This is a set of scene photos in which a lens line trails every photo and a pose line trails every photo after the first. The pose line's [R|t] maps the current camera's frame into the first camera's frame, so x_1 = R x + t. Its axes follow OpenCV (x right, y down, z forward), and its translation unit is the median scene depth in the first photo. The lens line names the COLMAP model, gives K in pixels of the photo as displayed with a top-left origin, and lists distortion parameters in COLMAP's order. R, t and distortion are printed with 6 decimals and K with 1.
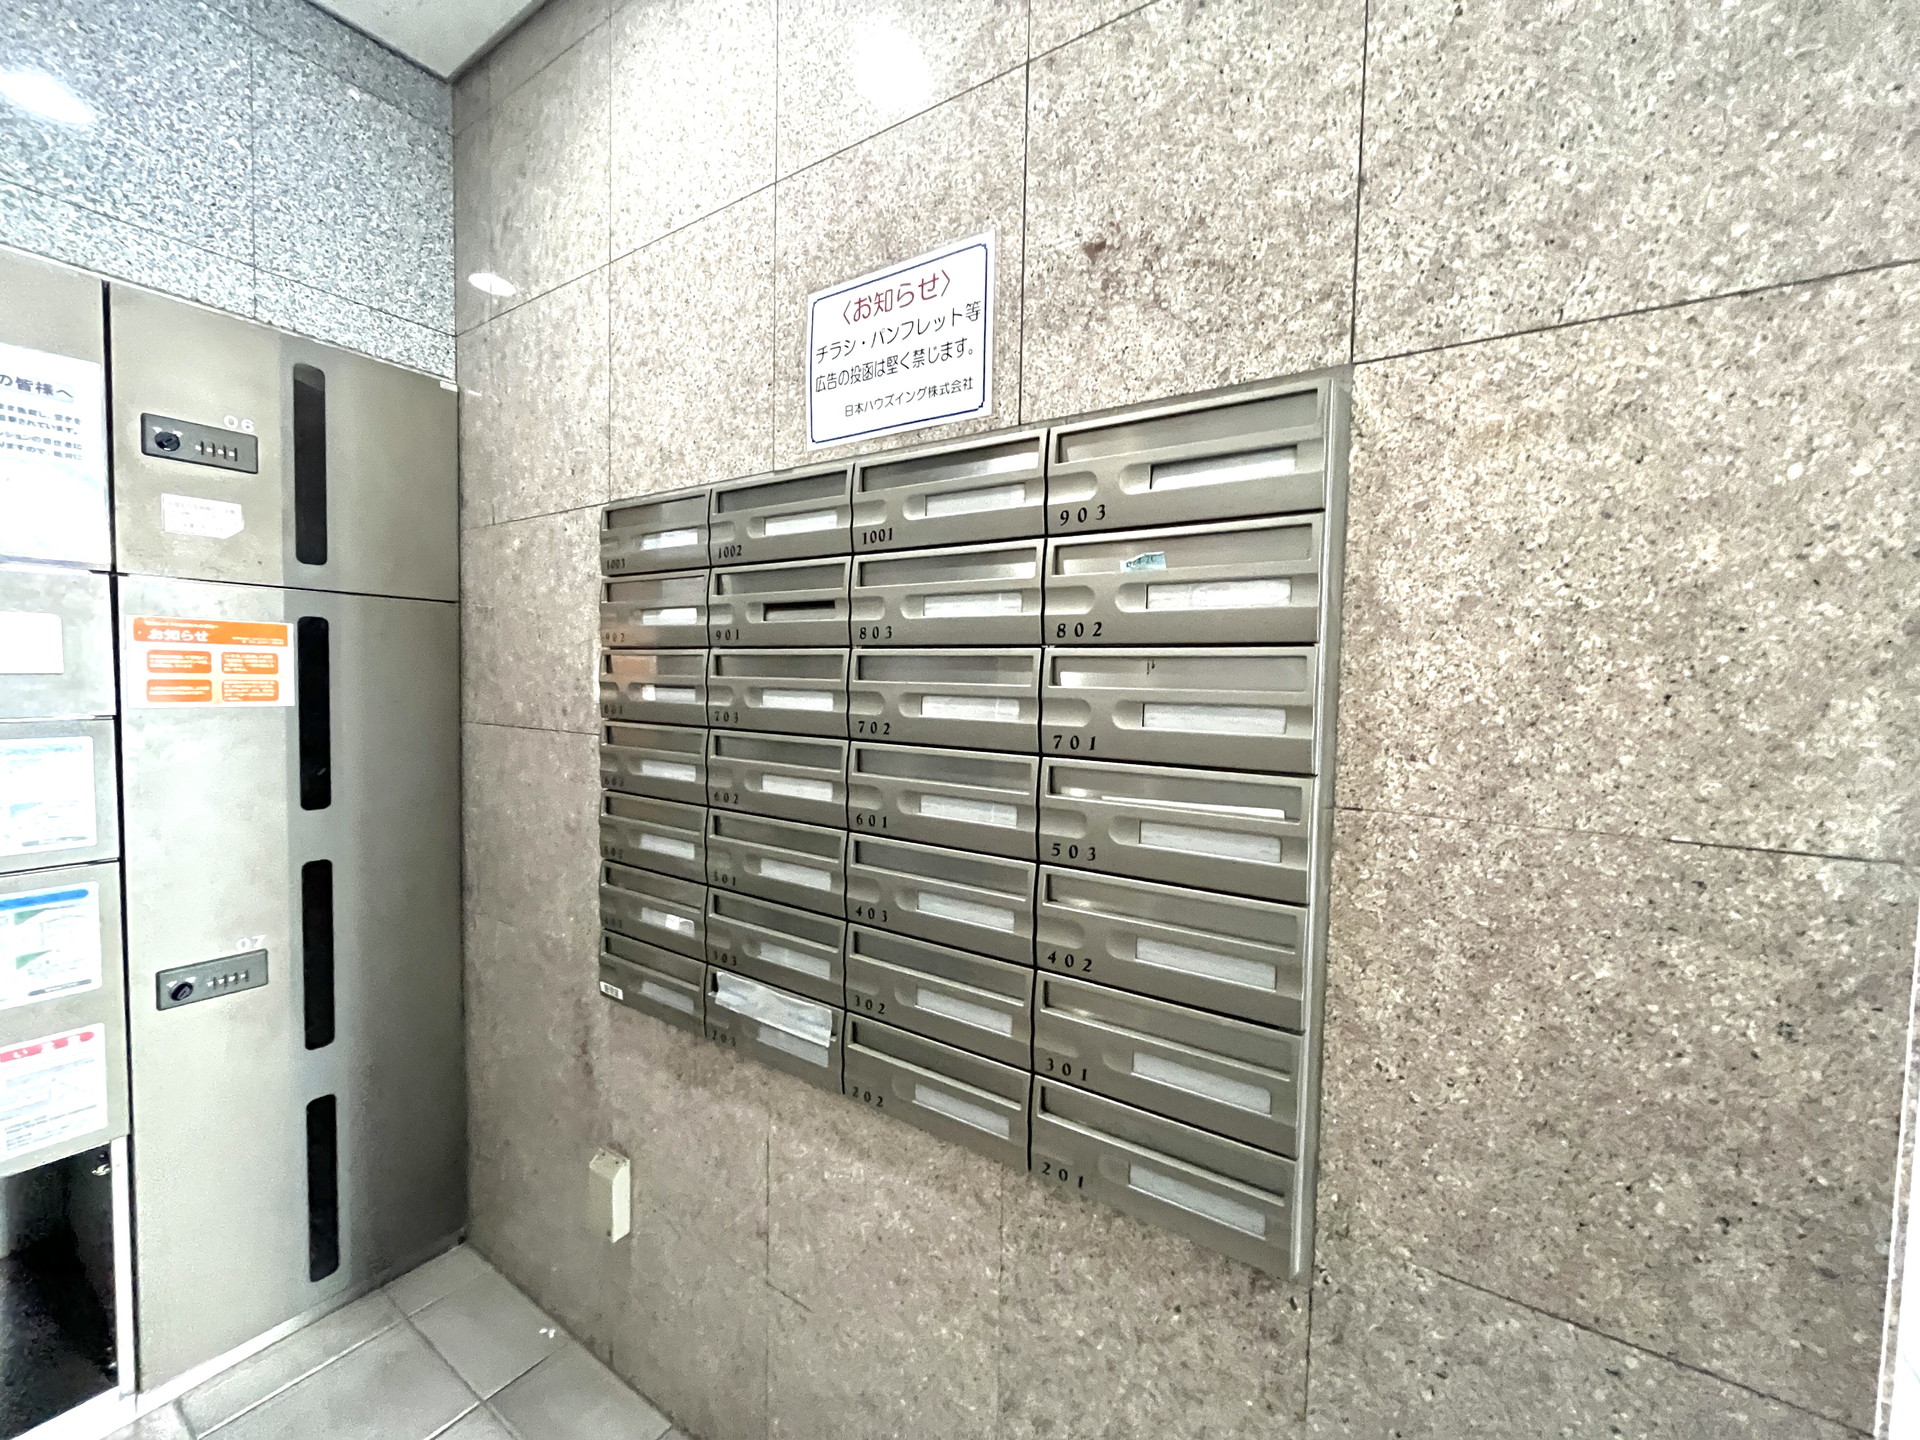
lens RADIAL K [[777.8, 0, 957.6], [0, 777.8, 716.5], [0, 0, 1]] dist [-0.003642, 0.000193]
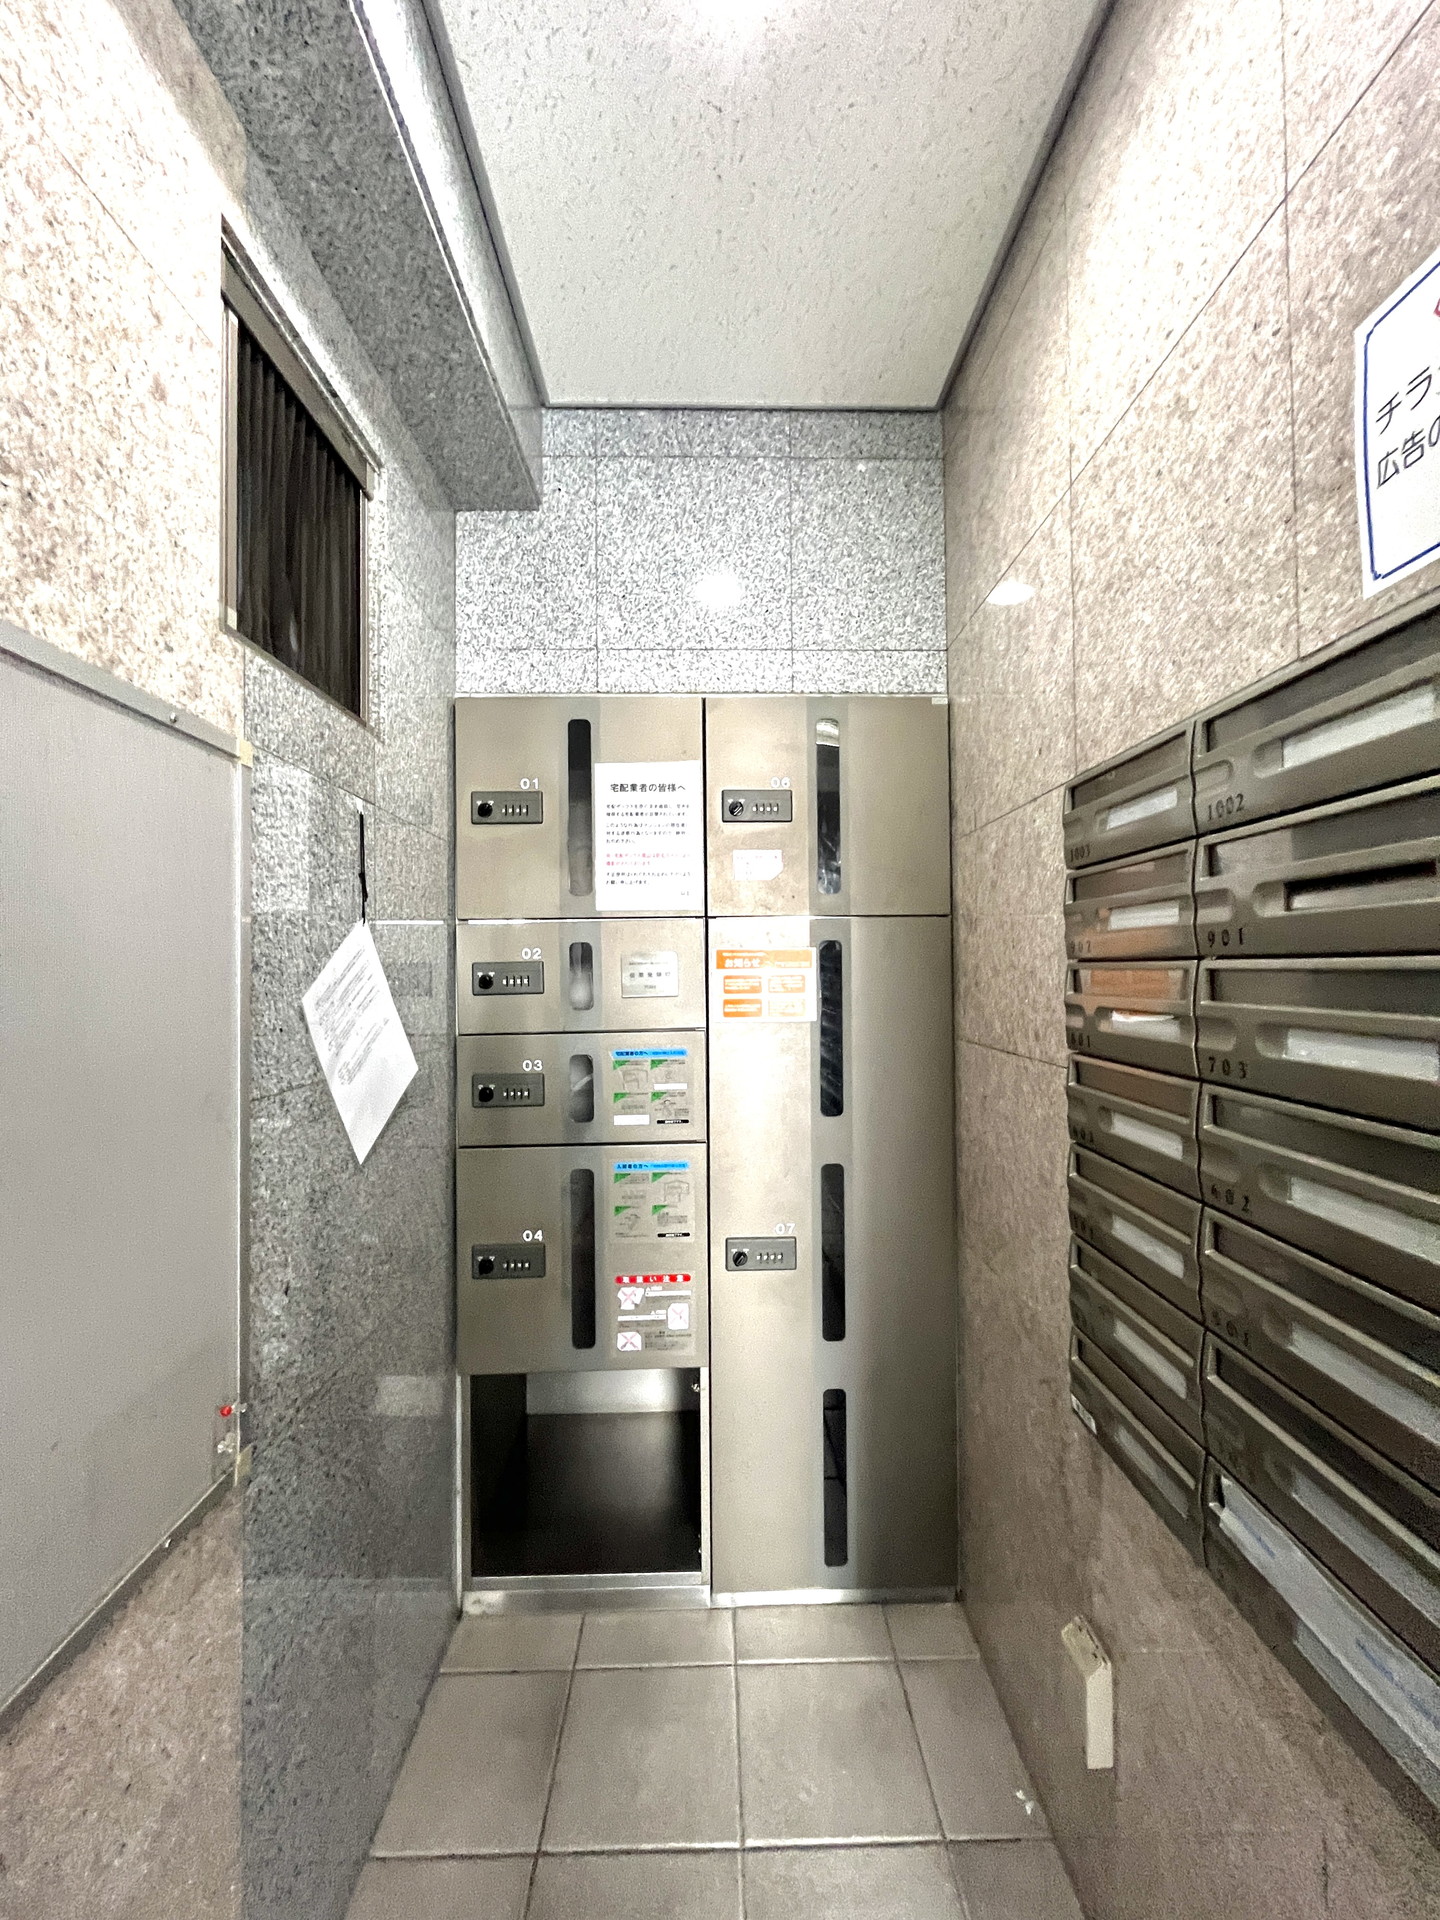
lens RADIAL K [[777.8, 0, 725.8], [0, 777.8, 955.9], [0, 0, 1]] dist [-0.003642, 0.000193]
pose [[0.569327, -0.039485, -0.821163, -0.007316], [-0.020264, 0.997868, -0.062032, -0.037354], [0.821861, 0.051957, 0.567313, 0.269161]]
